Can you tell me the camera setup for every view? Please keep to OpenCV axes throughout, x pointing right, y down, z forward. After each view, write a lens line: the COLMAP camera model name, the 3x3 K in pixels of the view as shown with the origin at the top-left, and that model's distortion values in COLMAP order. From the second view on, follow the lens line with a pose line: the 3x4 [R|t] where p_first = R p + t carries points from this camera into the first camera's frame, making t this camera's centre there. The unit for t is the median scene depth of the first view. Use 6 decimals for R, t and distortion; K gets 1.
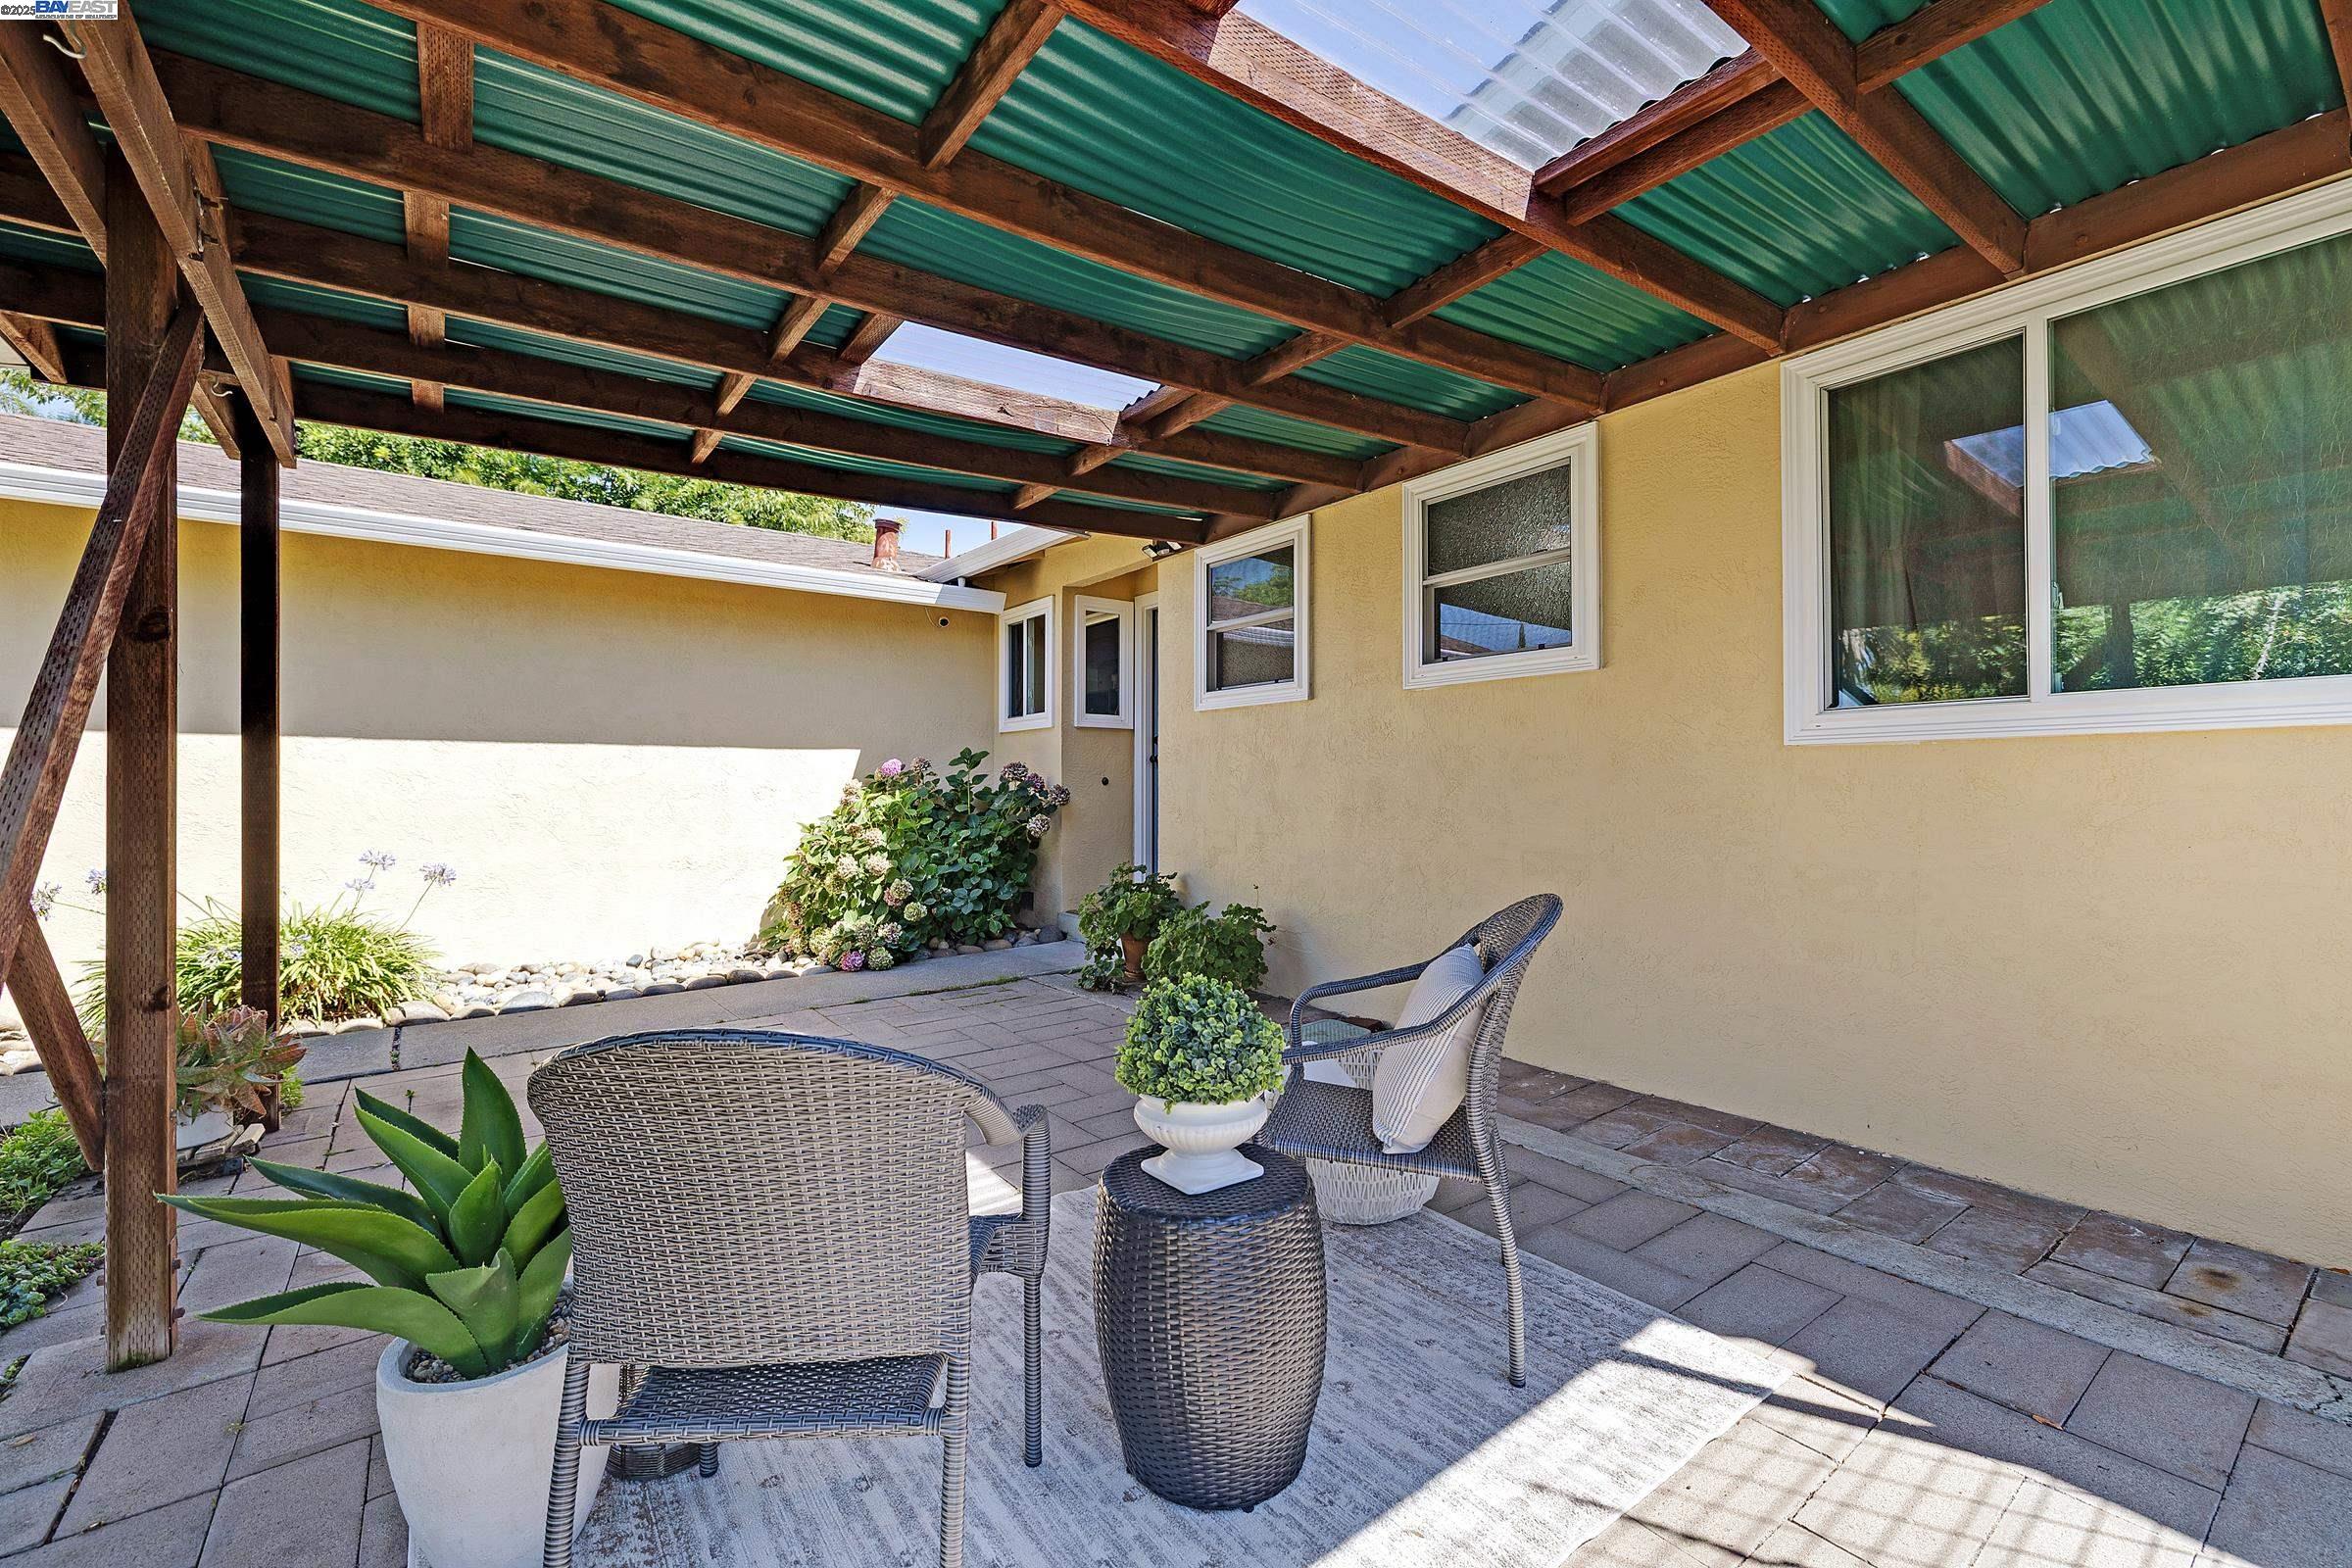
lens RADIAL K [[989.9, 0, 1170.5], [0, 989.9, 784.1], [0, 0, 1]] dist [0.000523, -0.000057]
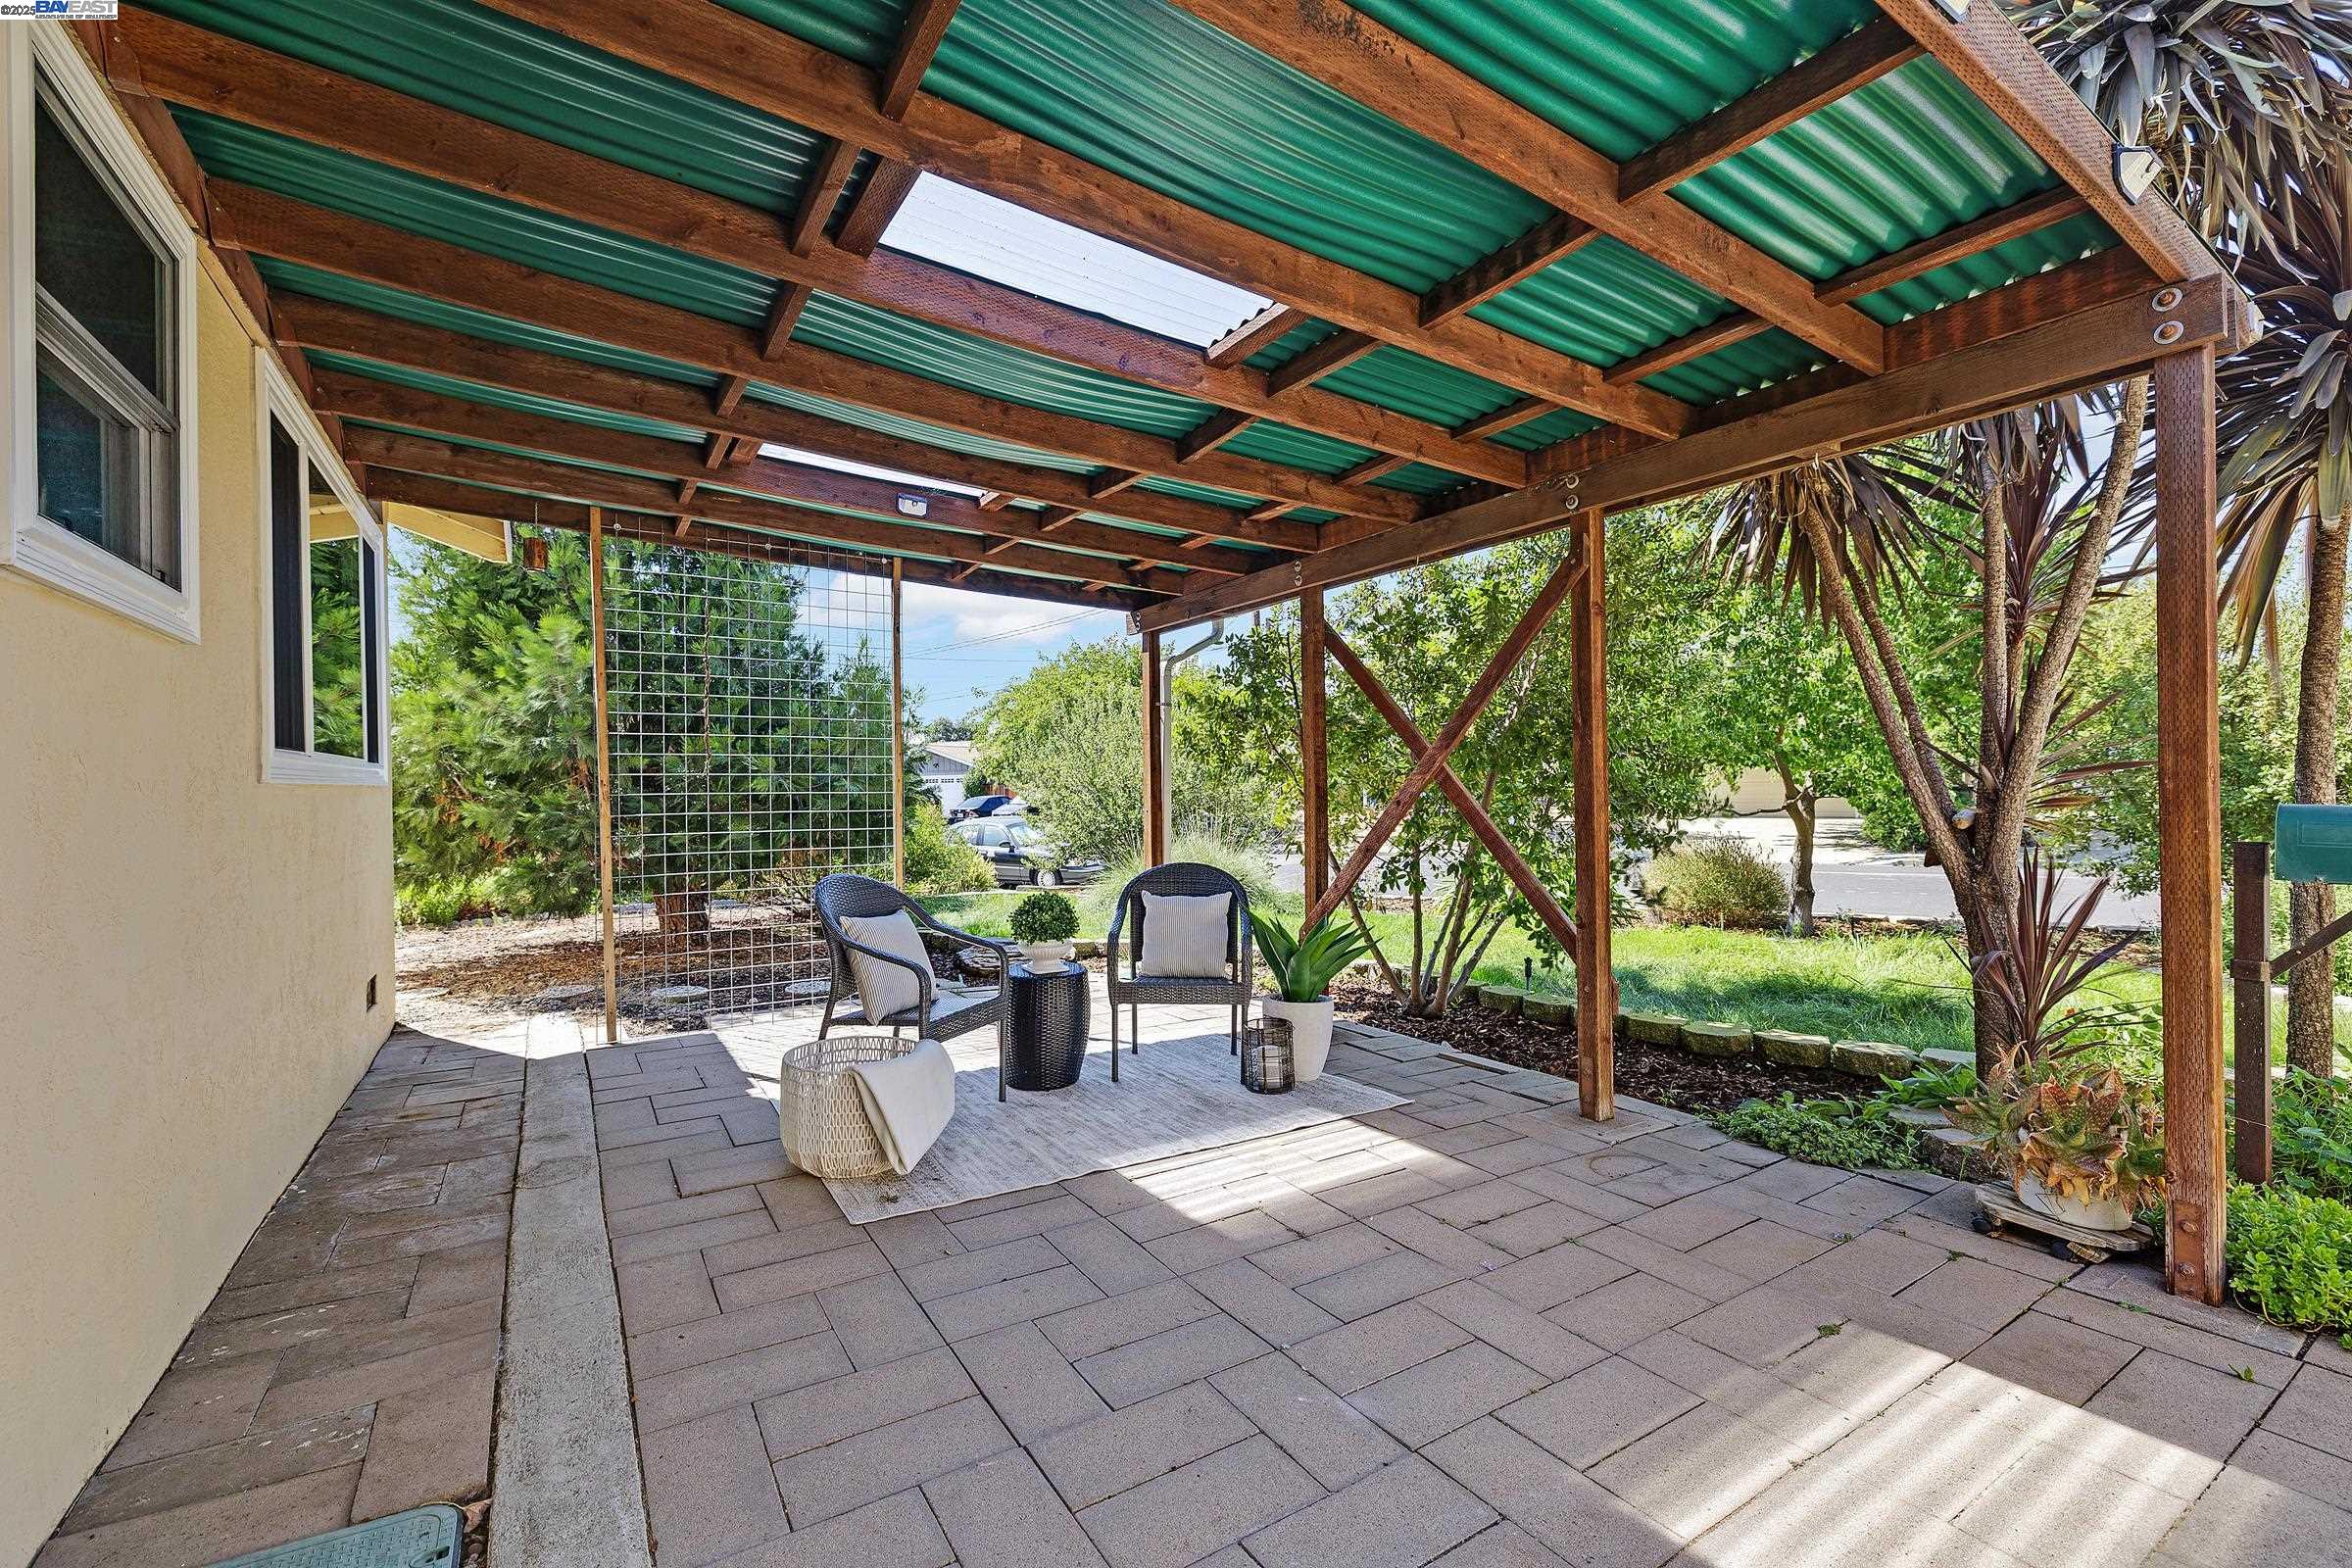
lens RADIAL K [[989.9, 0, 1170.5], [0, 989.9, 784.1], [0, 0, 1]] dist [0.000523, -0.000057]
pose [[-0.996325, 0.014178, 0.084470, -0.315954], [0.013821, 0.999893, -0.004800, -0.031282], [-0.084529, -0.003615, -0.996414, 2.195940]]
